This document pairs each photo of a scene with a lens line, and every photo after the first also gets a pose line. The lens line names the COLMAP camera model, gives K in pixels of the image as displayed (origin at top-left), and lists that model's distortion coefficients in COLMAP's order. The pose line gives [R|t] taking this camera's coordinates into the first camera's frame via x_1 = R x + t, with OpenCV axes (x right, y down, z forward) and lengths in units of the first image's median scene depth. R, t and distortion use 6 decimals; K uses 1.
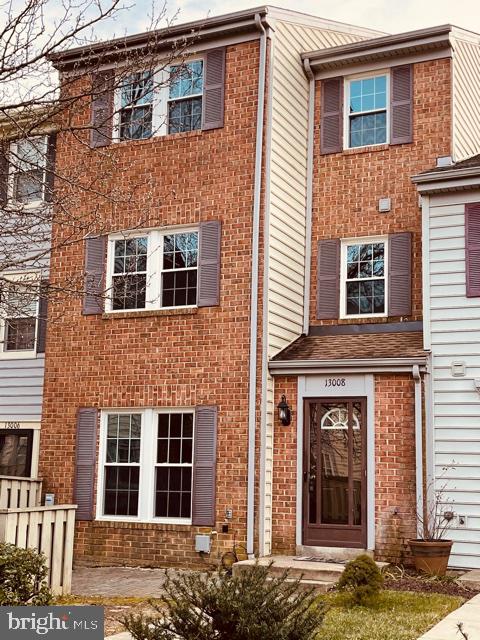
lens RADIAL K [[886.8, 0, 240.0], [0, 886.8, 320.0], [0, 0, 1]] dist [0.122233, -0.003394]
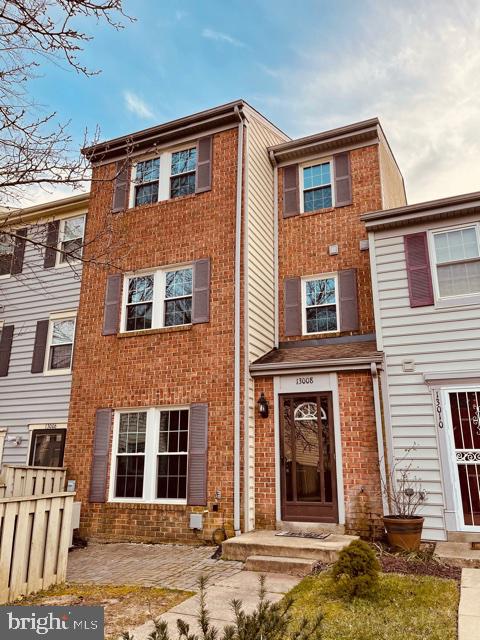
lens RADIAL K [[479.1, 0, 243.1], [0, 479.1, 323.4], [0, 0, 1]] dist [0.077335, -0.081863]
pose [[0.999087, -0.010633, 0.041369, -0.003663], [0.015113, 0.993867, -0.109540, 0.060187], [-0.039951, 0.110066, 0.993121, 0.324654]]
